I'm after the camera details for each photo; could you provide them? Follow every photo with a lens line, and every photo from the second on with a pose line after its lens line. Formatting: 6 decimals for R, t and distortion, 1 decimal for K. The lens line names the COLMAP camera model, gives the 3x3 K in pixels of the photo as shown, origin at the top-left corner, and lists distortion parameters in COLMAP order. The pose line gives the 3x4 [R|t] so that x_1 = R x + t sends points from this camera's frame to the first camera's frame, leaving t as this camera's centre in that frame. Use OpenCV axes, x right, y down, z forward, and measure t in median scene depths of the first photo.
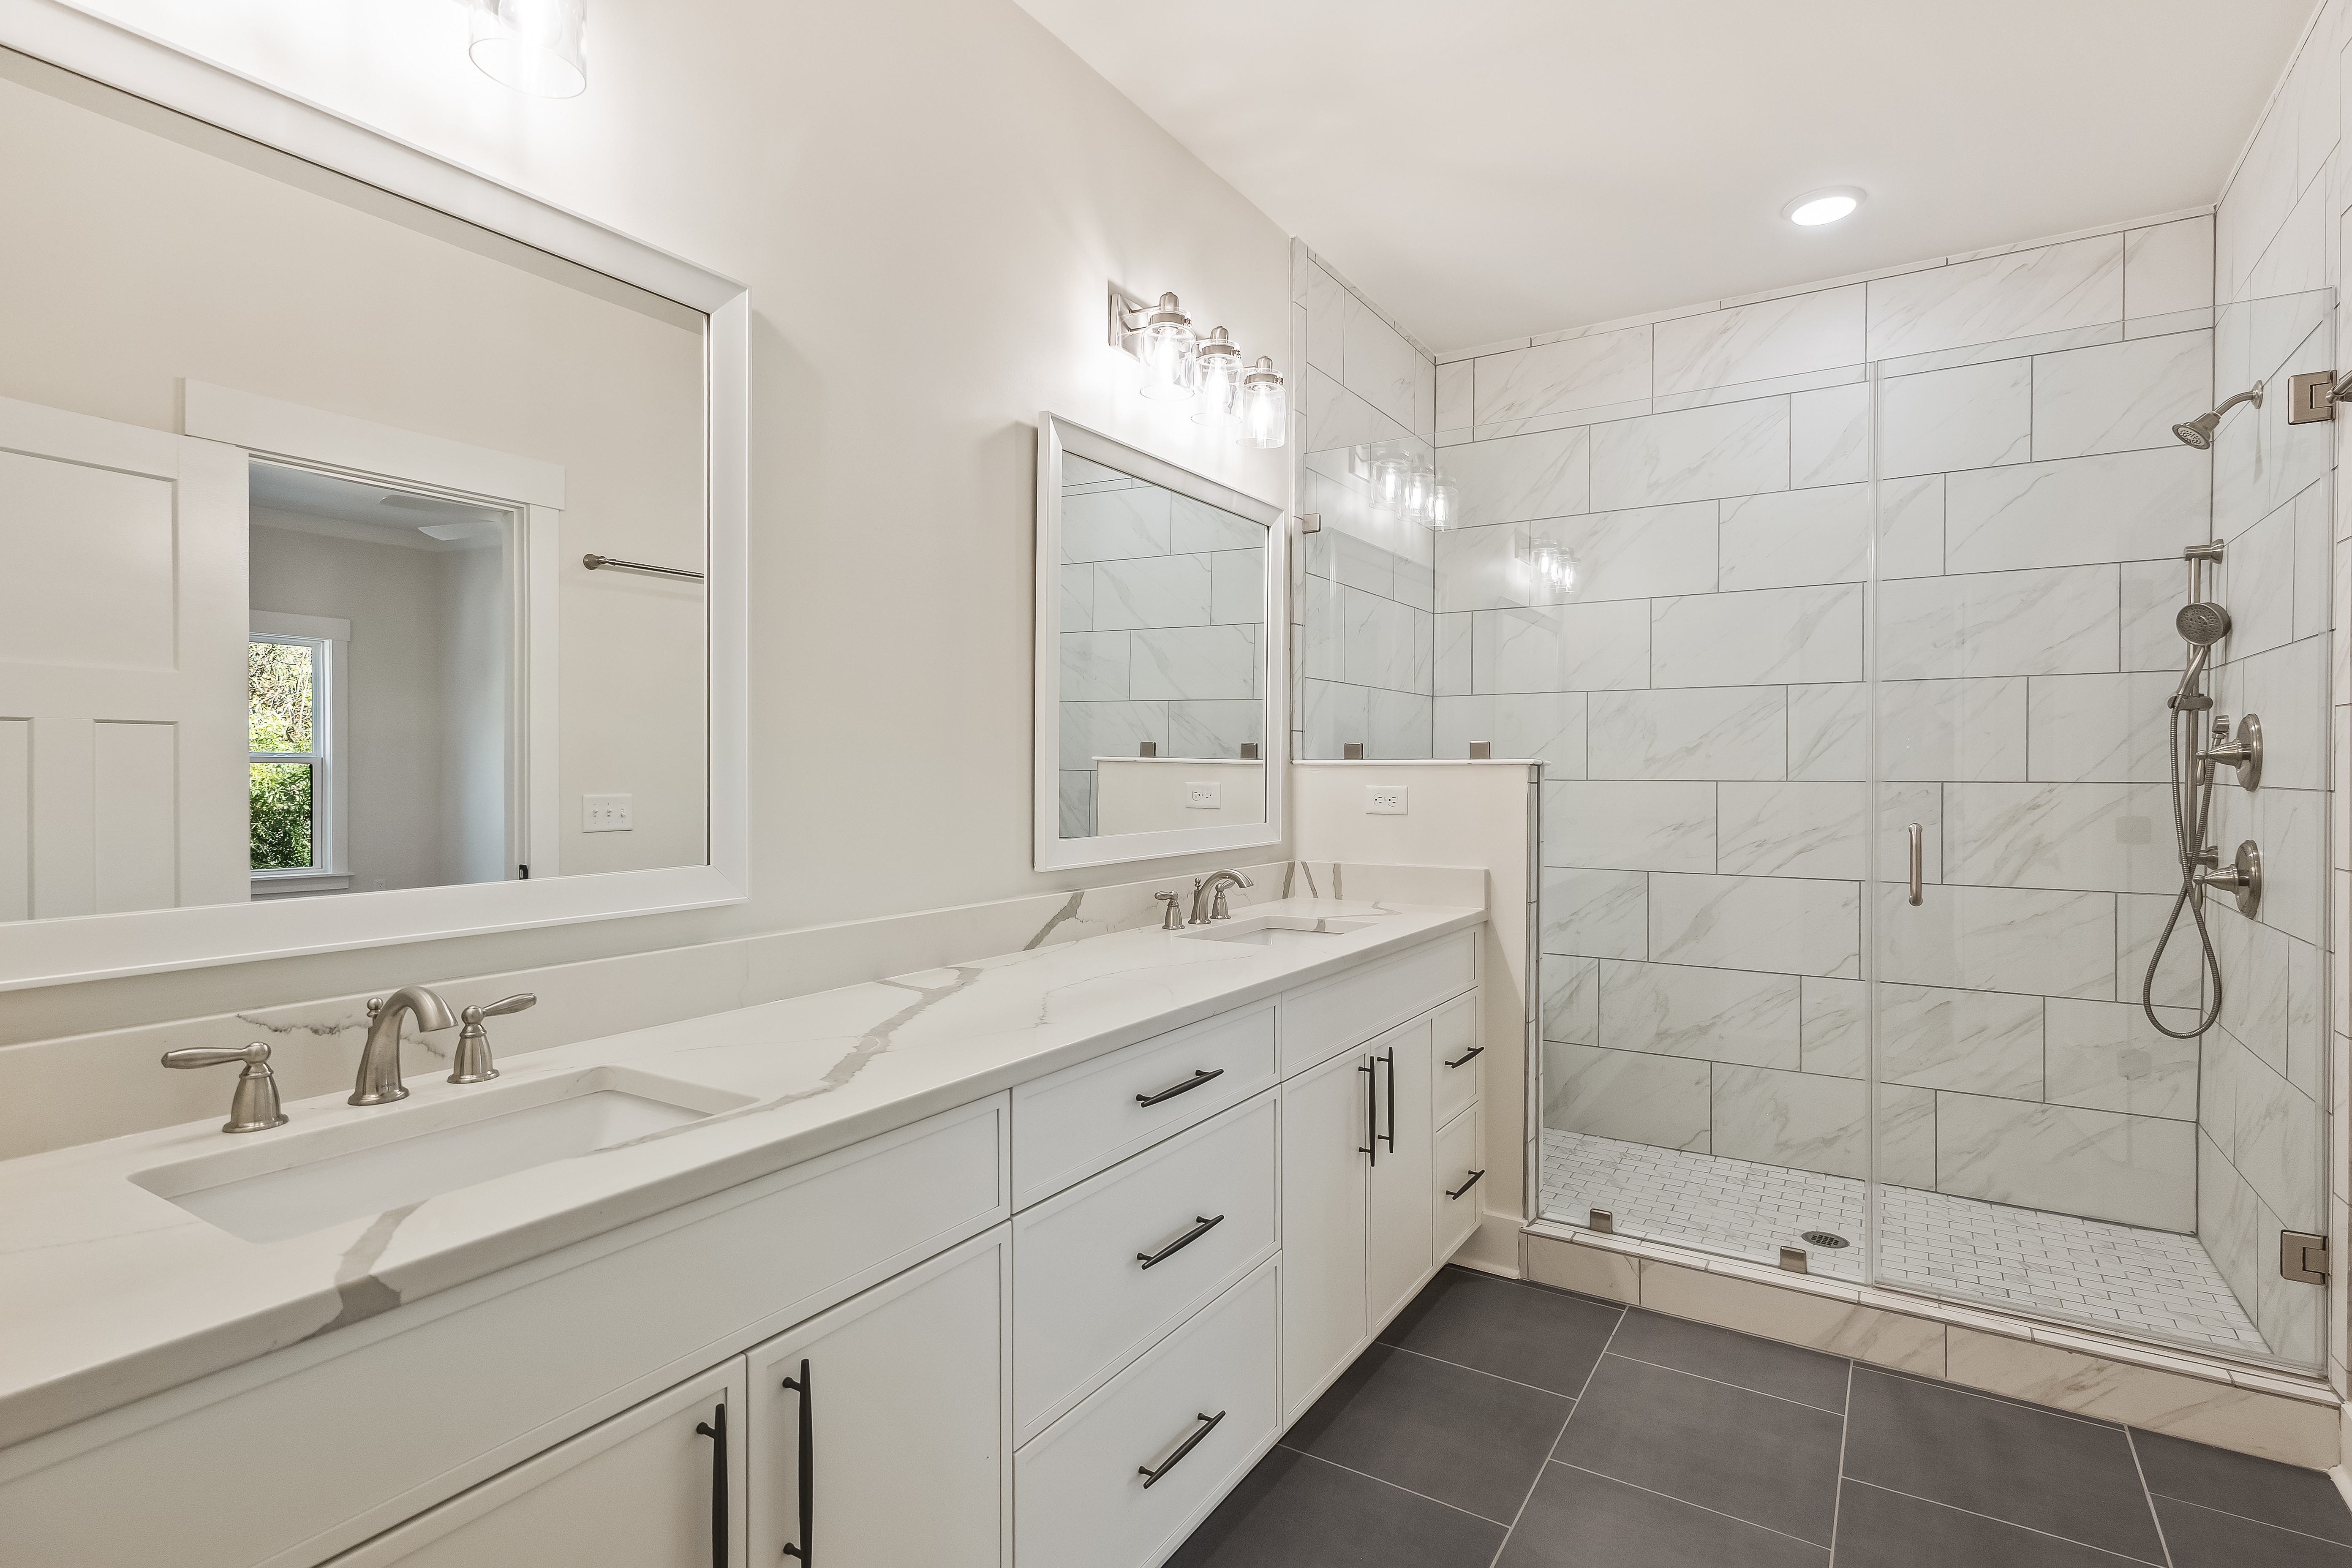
lens RADIAL K [[1150.5, 0, 1174.0], [0, 1150.5, 776.3], [0, 0, 1]] dist [0.003744, 0.002944]
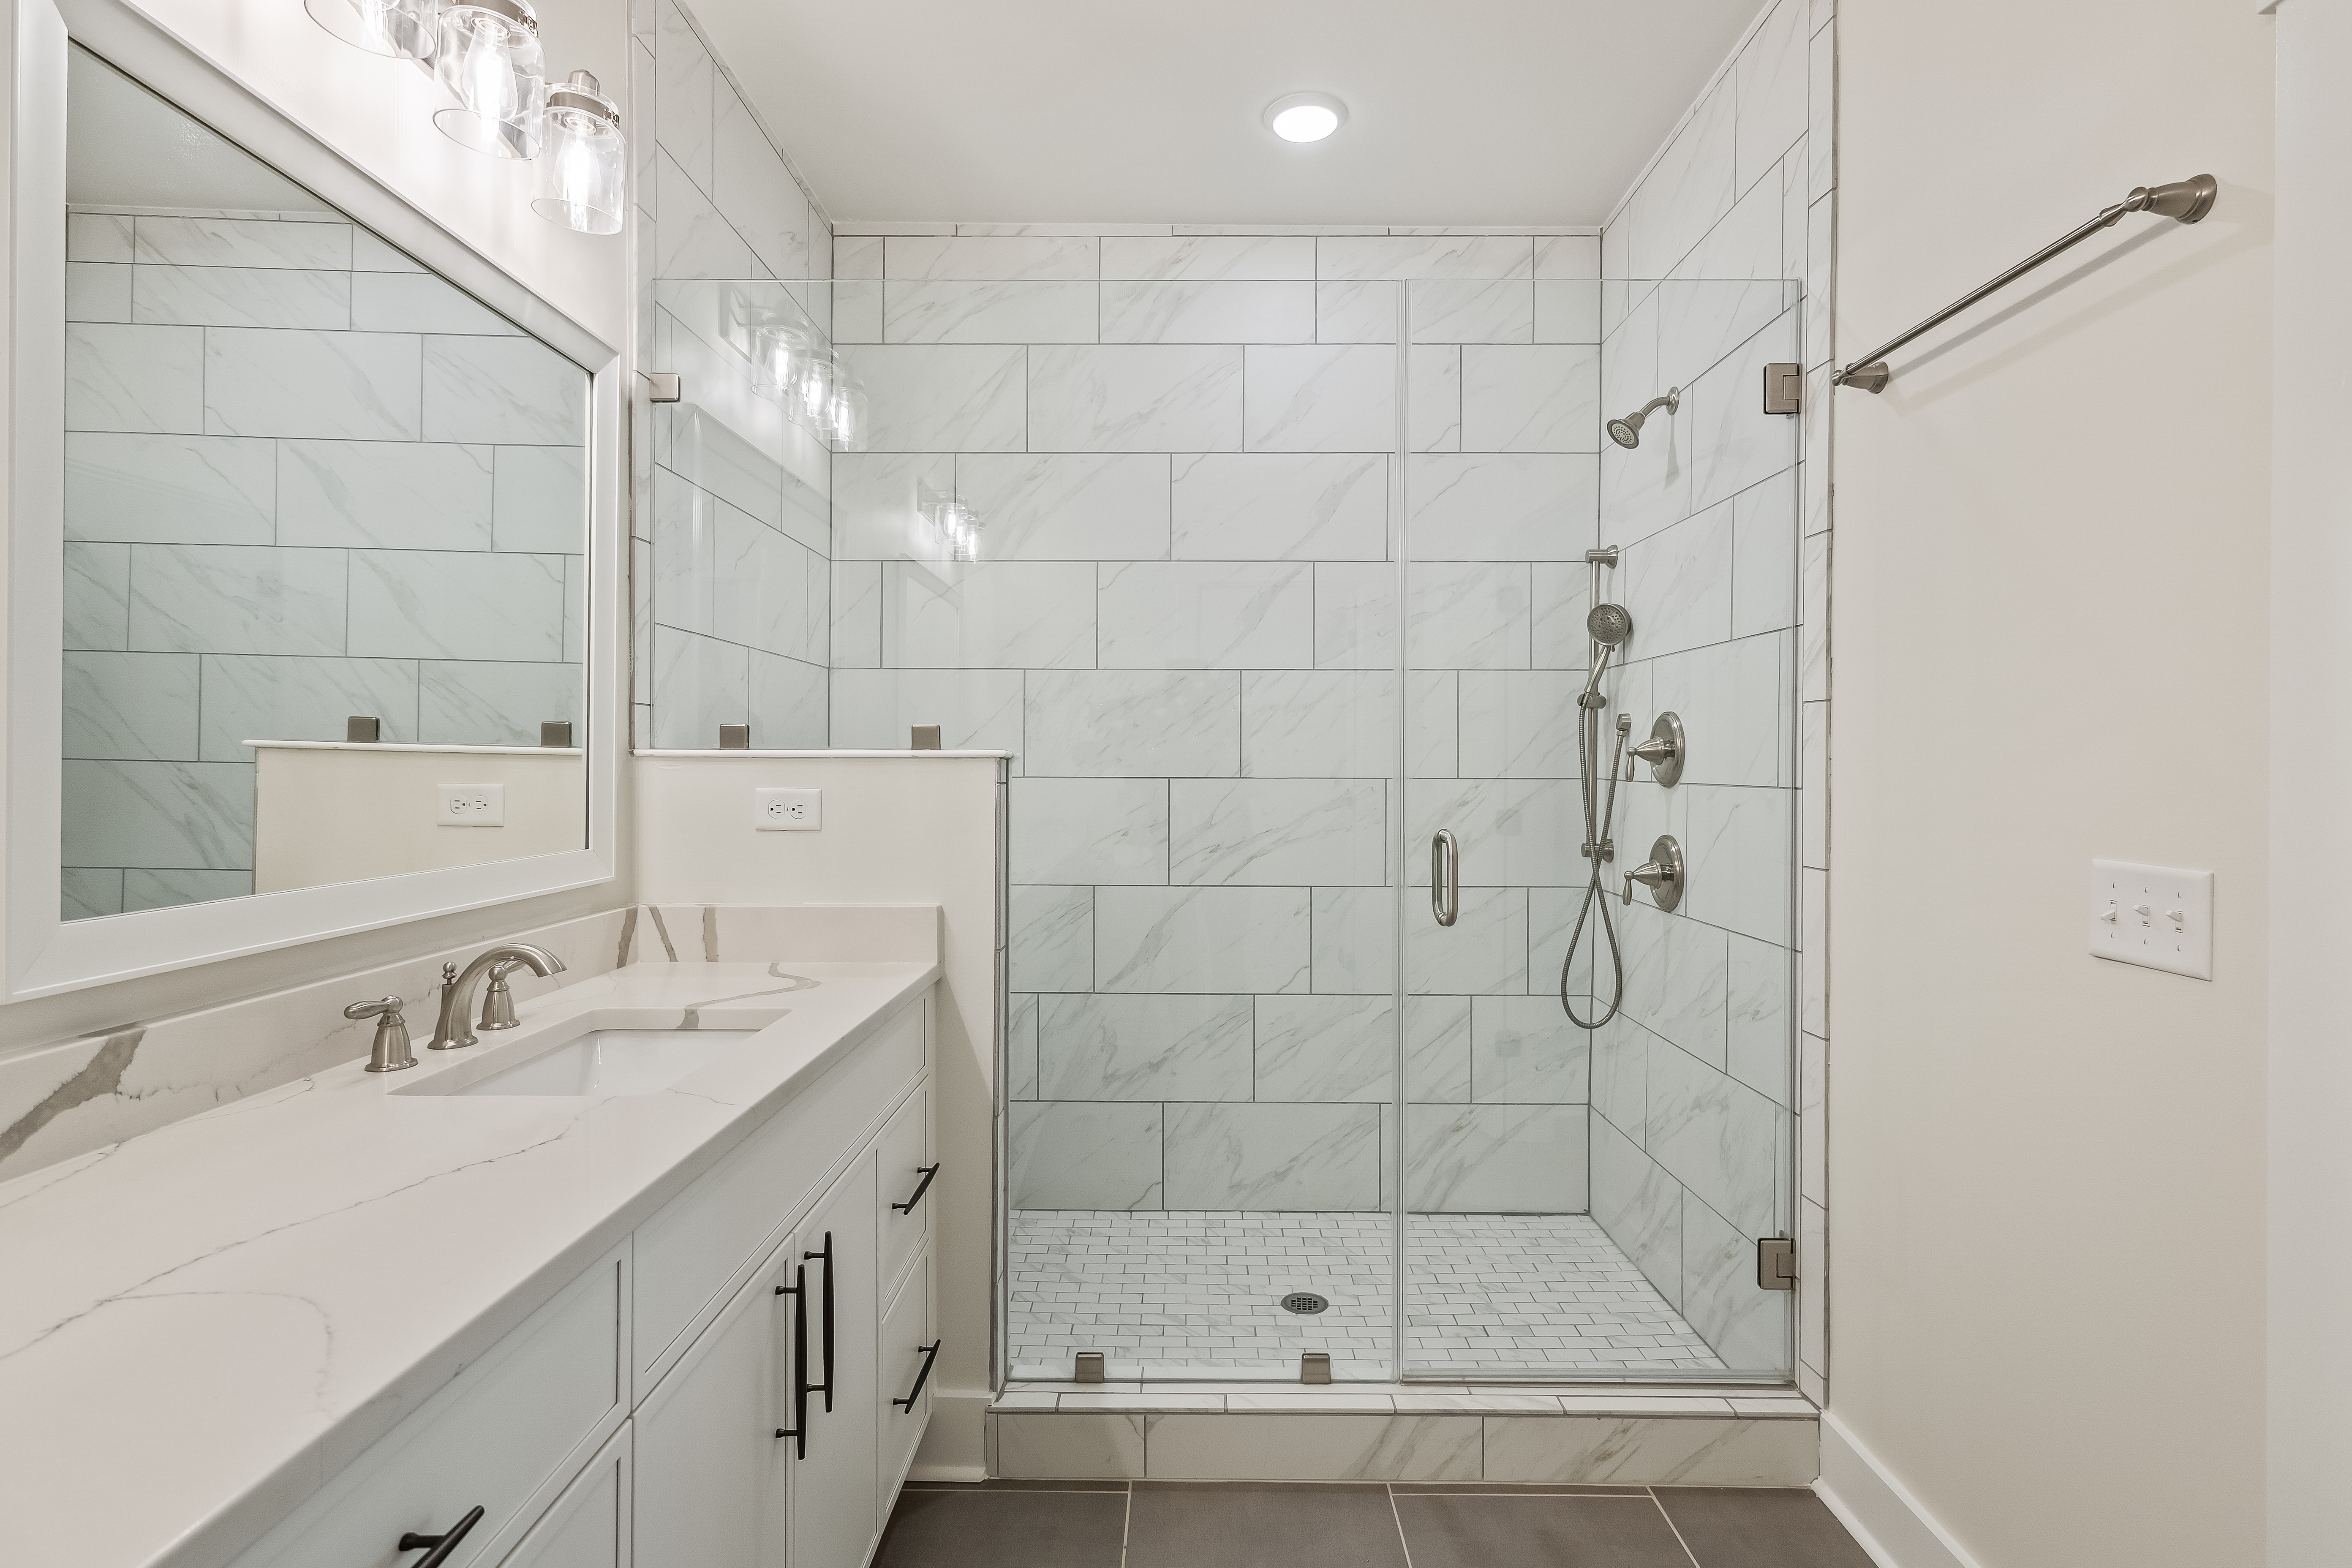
lens RADIAL K [[1150.5, 0, 1181.0], [0, 1150.5, 768.5], [0, 0, 1]] dist [0.003744, 0.002944]
pose [[0.845770, 0.000426, 0.533548, 0.020296], [0.000356, 0.999999, -0.001362, -0.002213], [-0.533548, 0.001342, 0.845769, 0.320232]]
